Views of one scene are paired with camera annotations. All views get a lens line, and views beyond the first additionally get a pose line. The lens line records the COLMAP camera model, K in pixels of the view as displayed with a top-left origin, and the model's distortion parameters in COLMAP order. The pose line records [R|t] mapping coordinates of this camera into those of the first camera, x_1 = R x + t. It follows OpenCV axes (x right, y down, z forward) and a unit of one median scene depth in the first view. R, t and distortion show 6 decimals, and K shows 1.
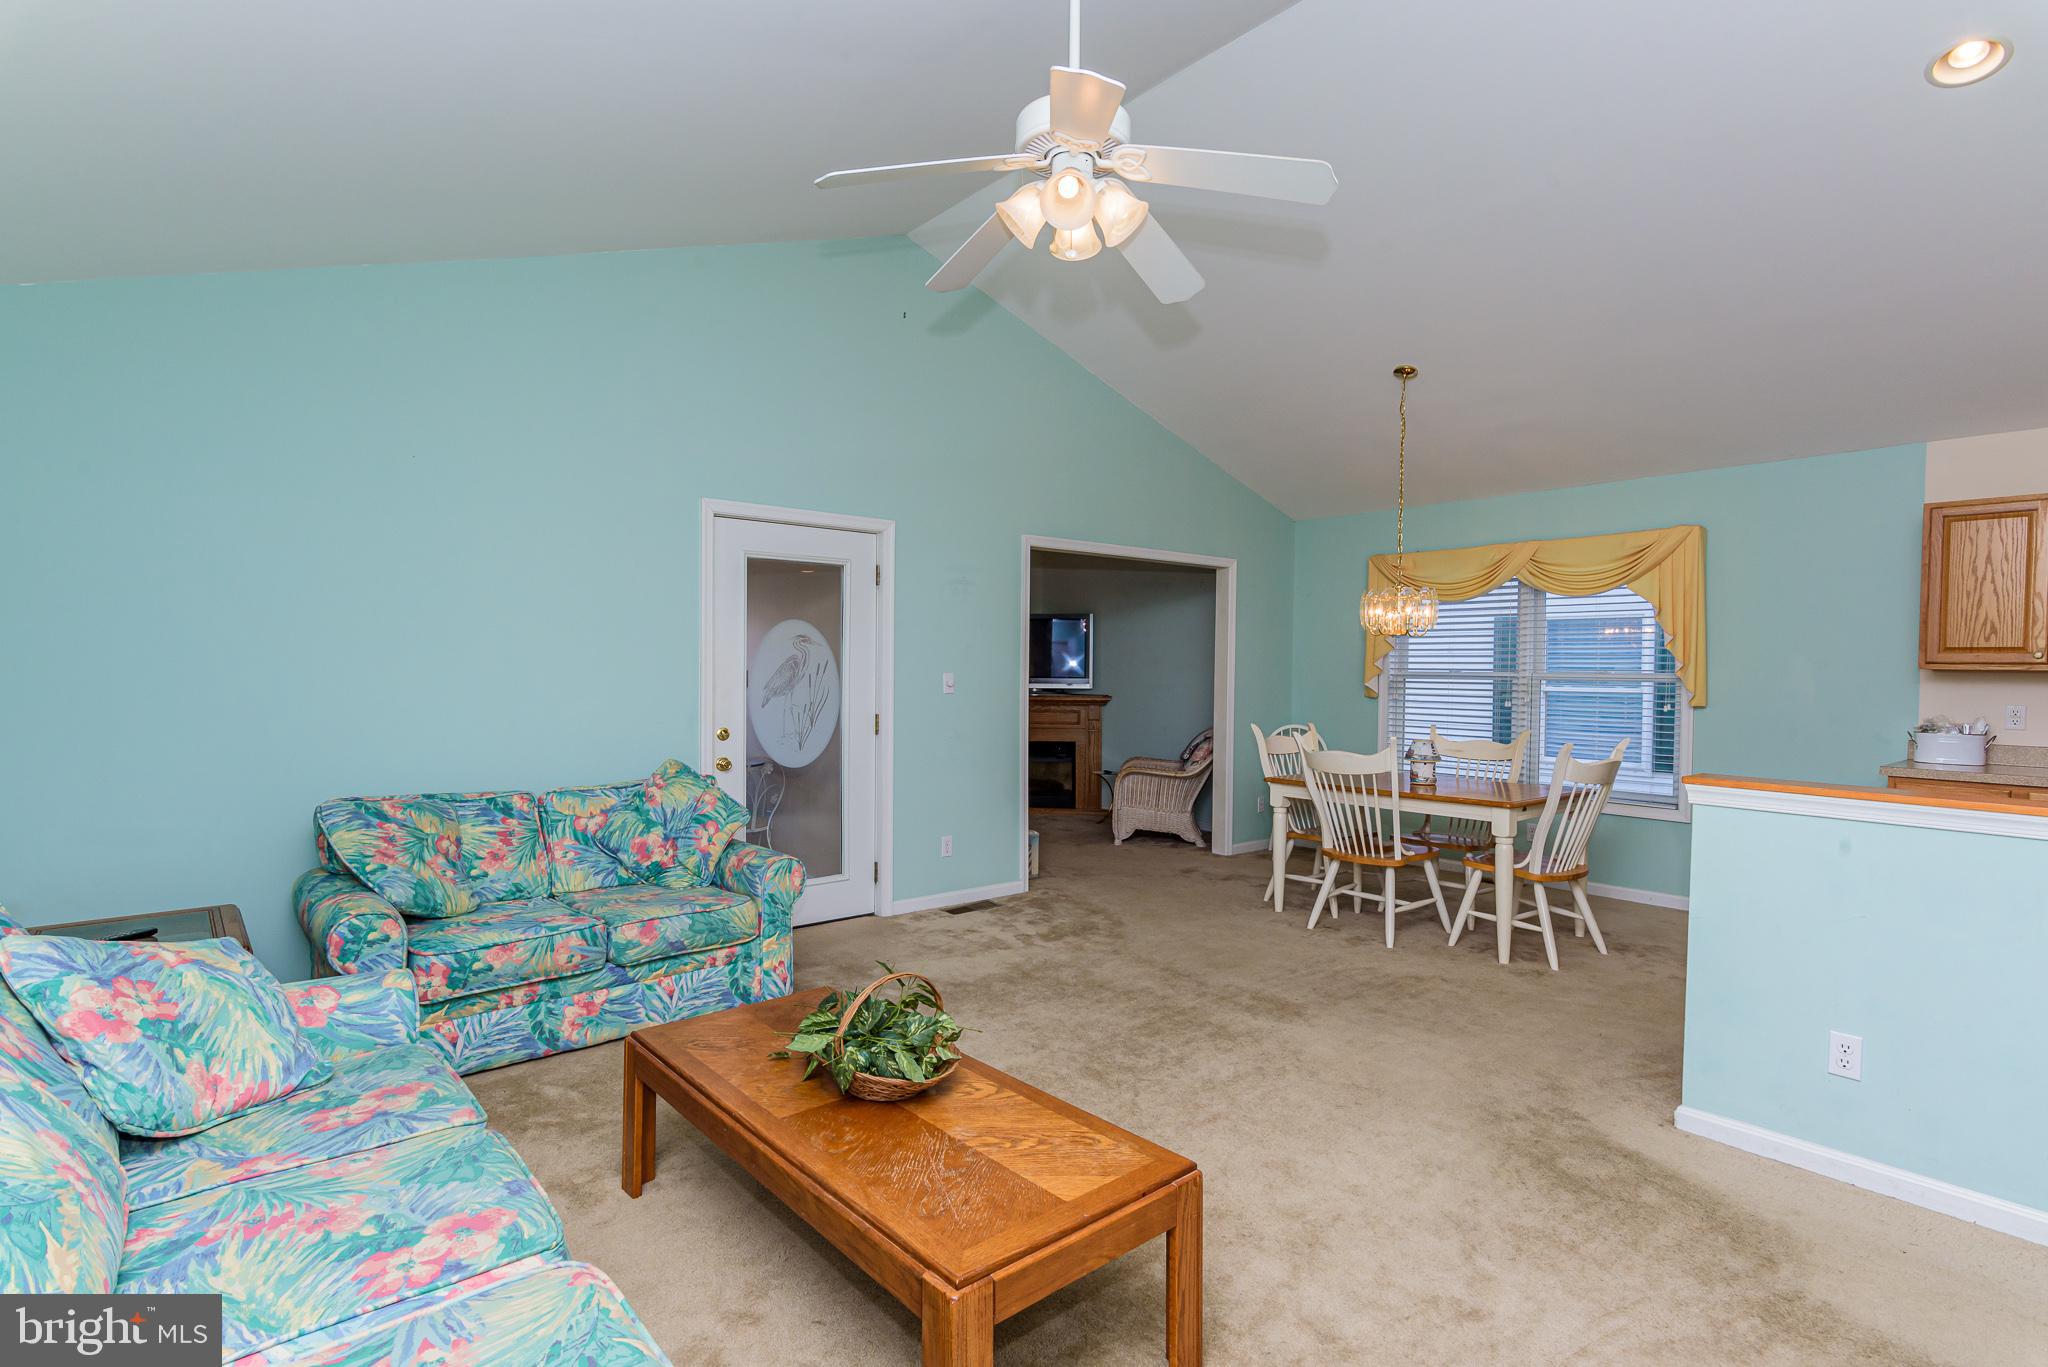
lens RADIAL K [[1004.8, 0, 1022.8], [0, 1004.8, 687.6], [0, 0, 1]] dist [0.003629, -0.000774]
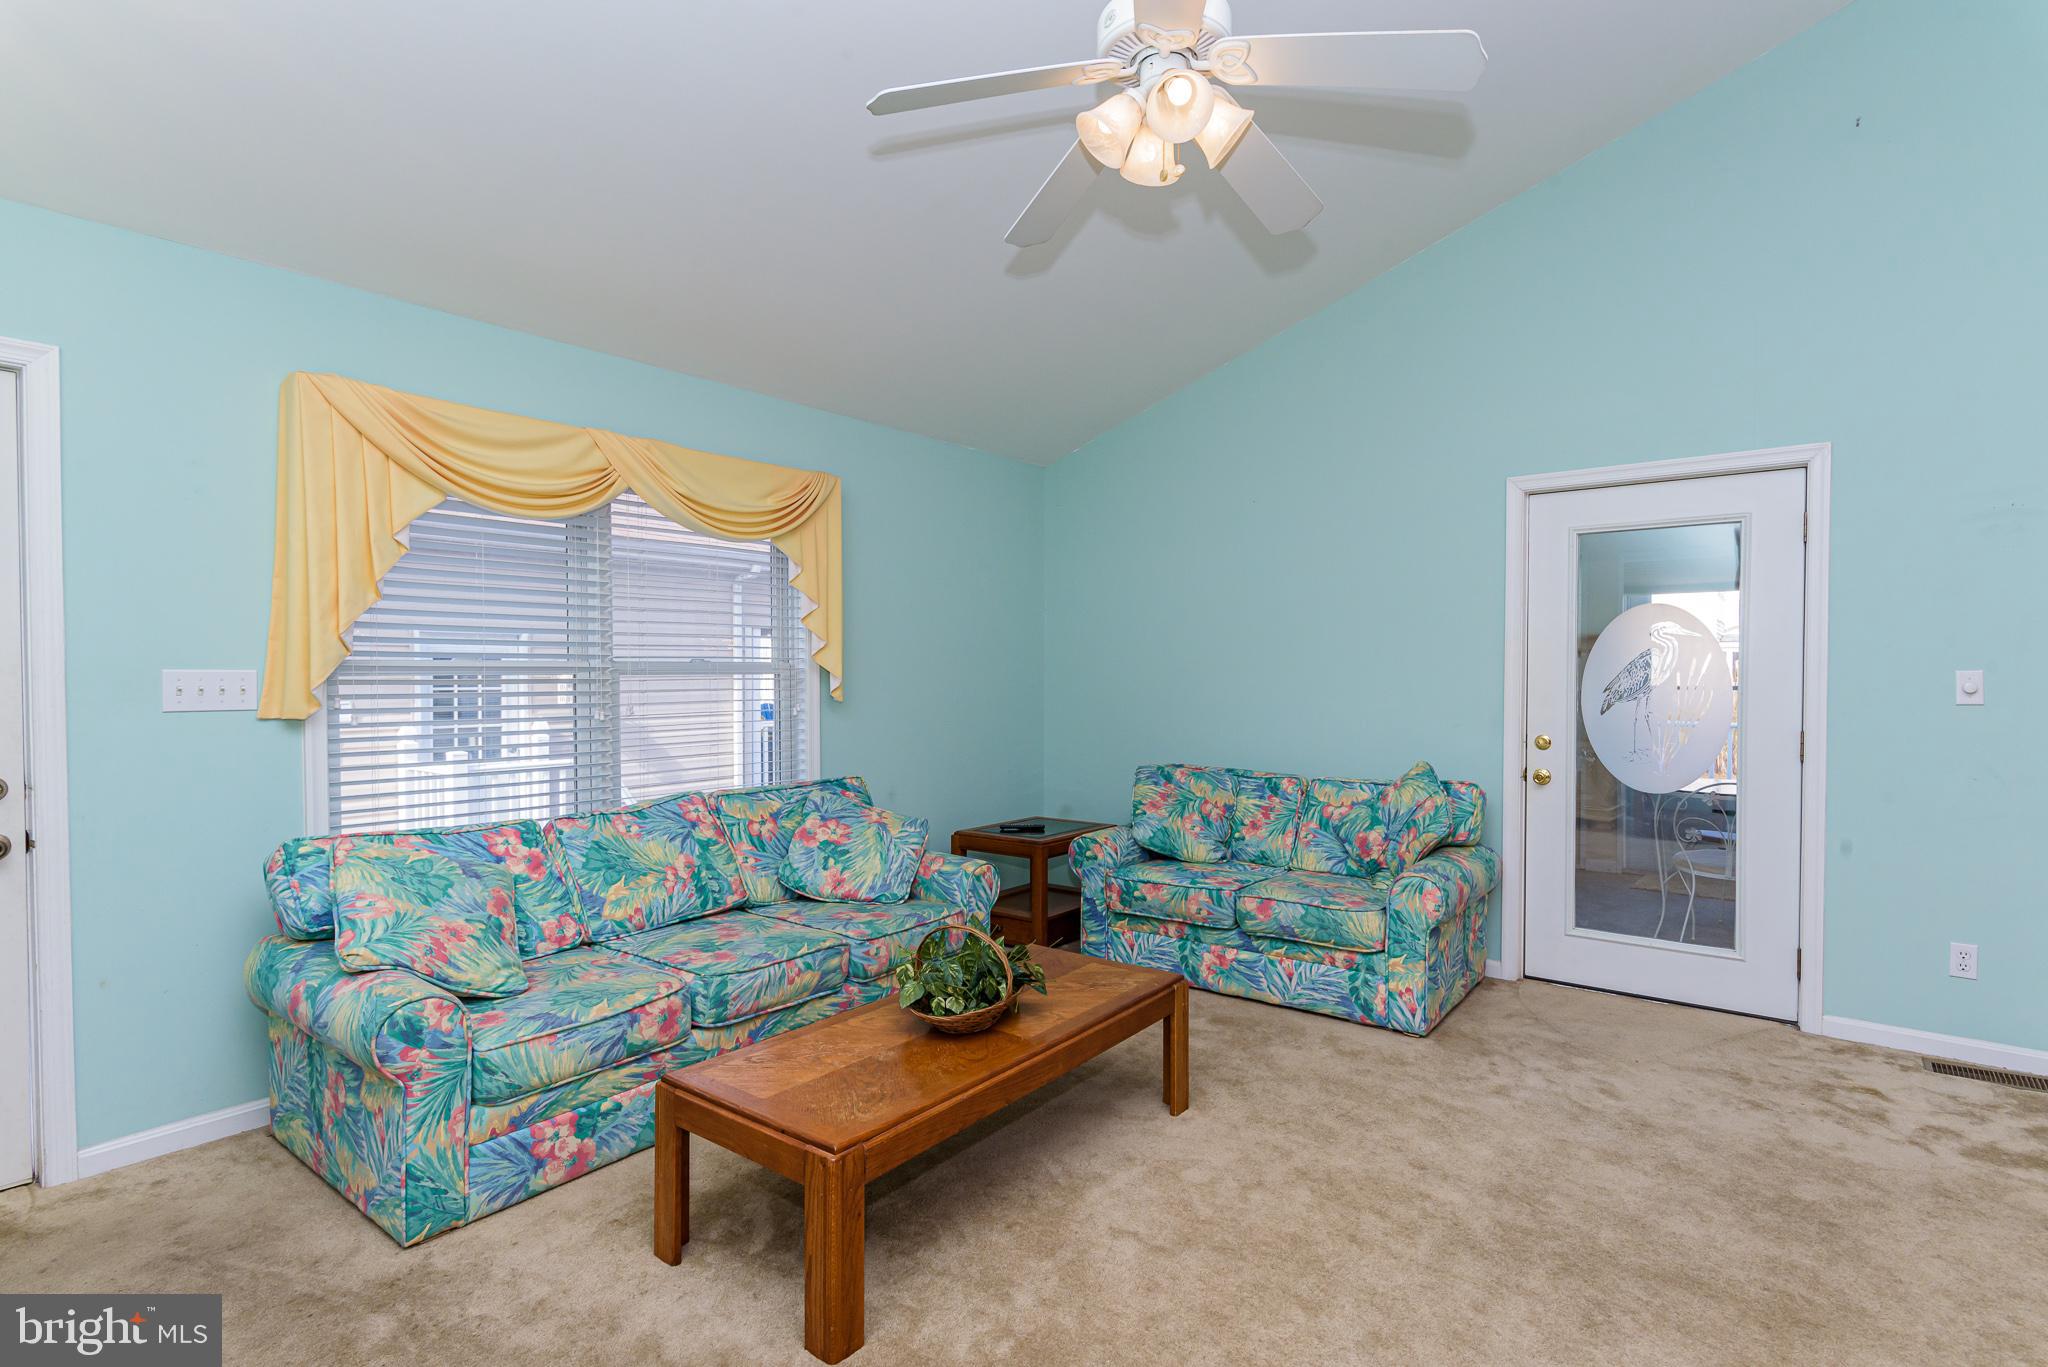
lens RADIAL K [[1004.8, 0, 1022.8], [0, 1004.8, 687.6], [0, 0, 1]] dist [0.003629, -0.000774]
pose [[0.197834, 0.006400, -0.980215, 0.616118], [-0.016326, 0.999861, 0.003234, 0.004327], [0.980100, 0.015363, 0.197911, 0.508341]]
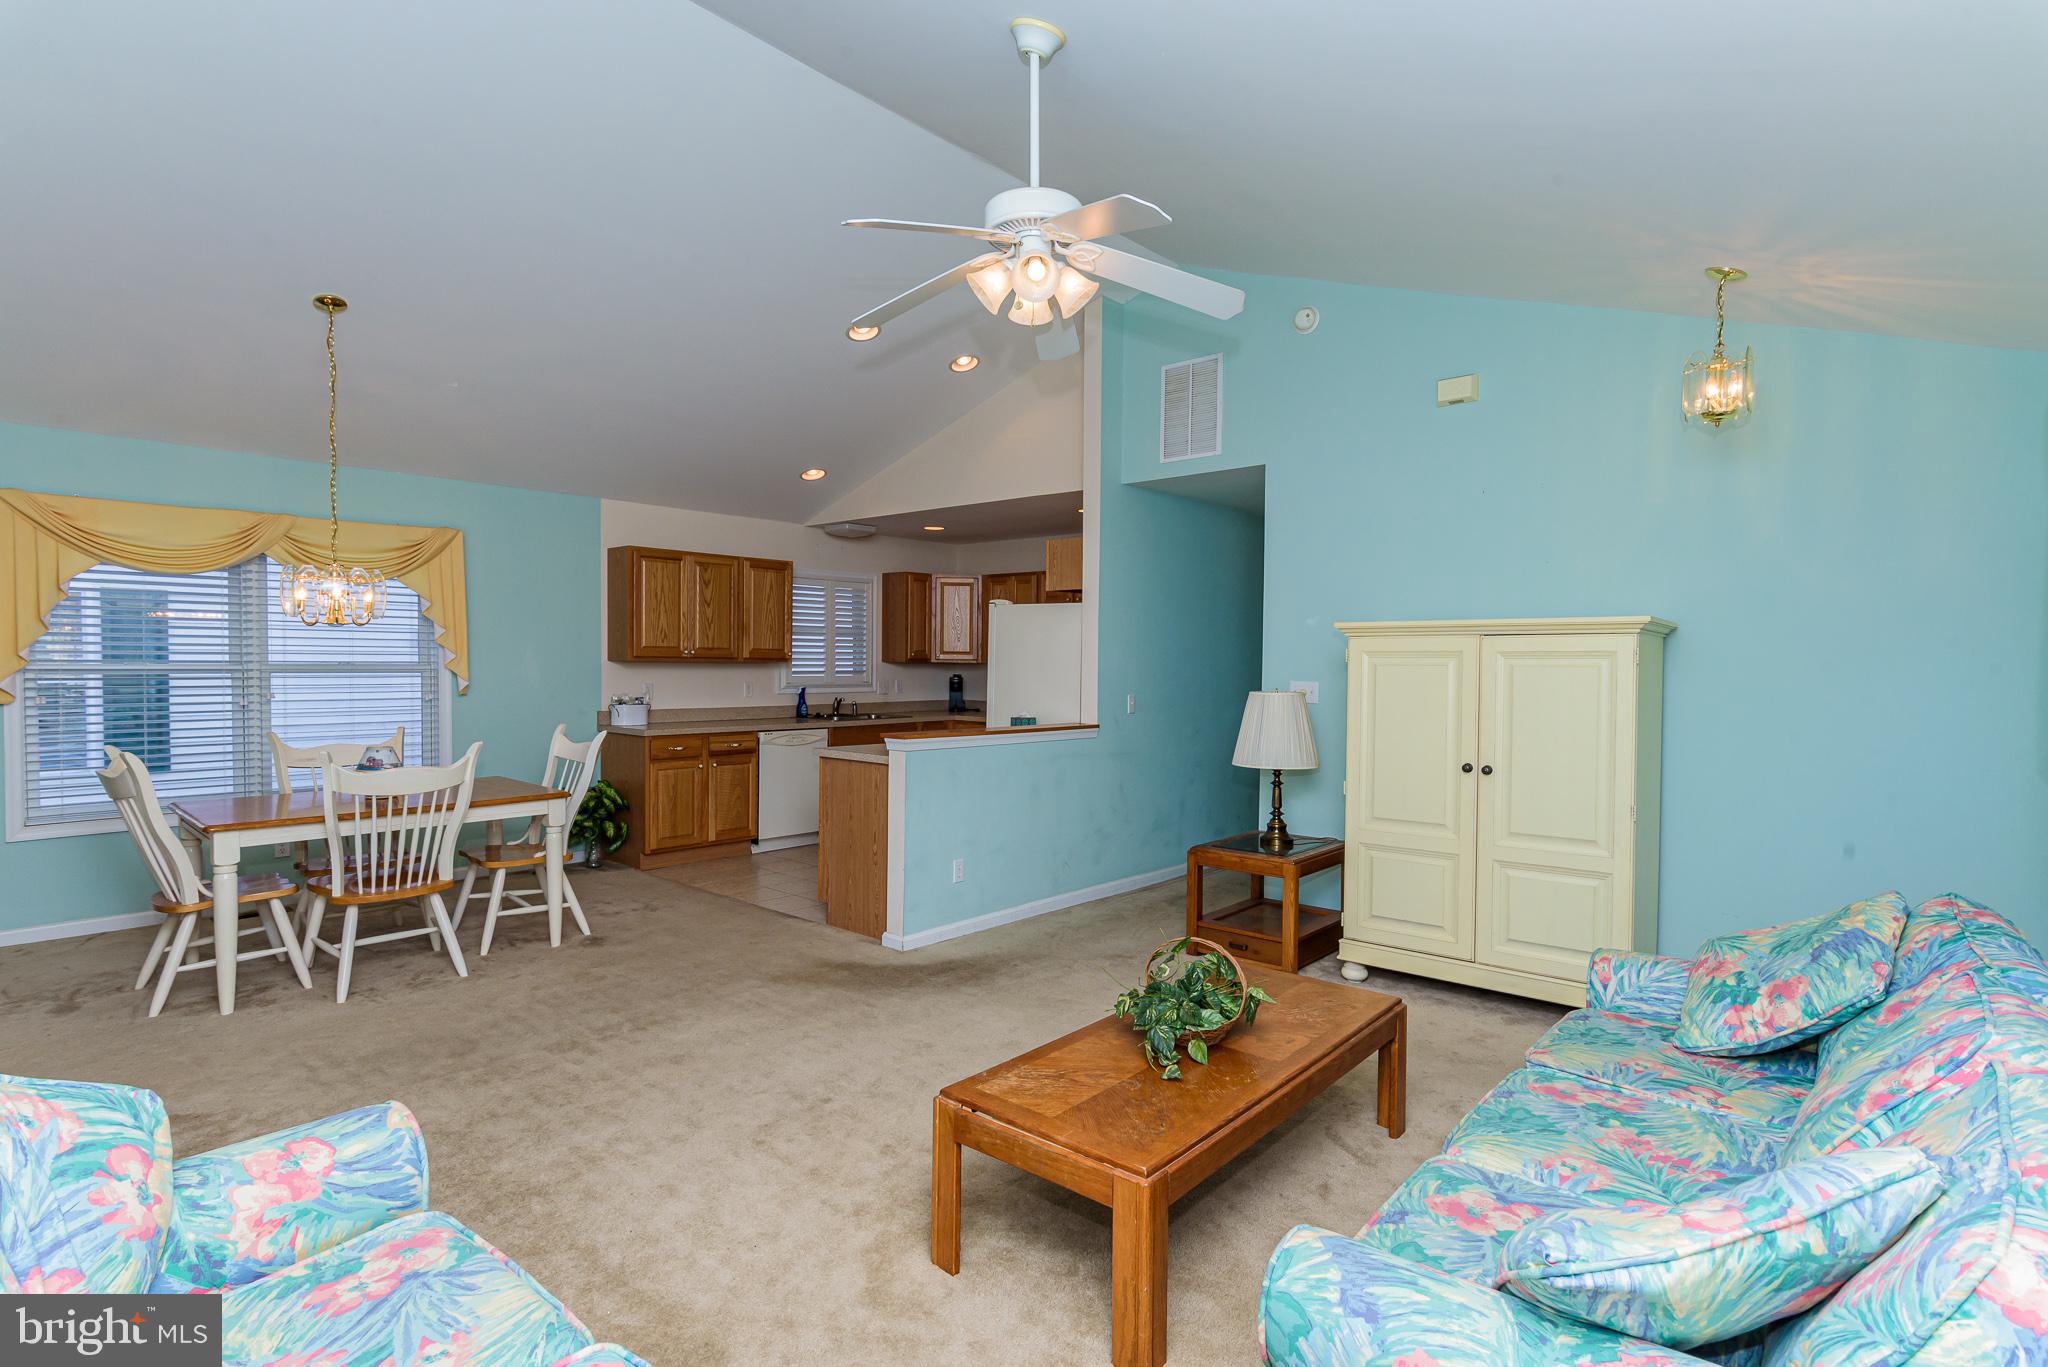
lens RADIAL K [[1011.7, 0, 1024.6], [0, 1011.7, 689.7], [0, 0, 1]] dist [0.002660, 0.000797]
pose [[-0.149400, -0.038803, 0.988015, -0.785578], [0.007878, 0.999151, 0.040432, -0.040485], [-0.988745, 0.013825, -0.148968, 0.839625]]
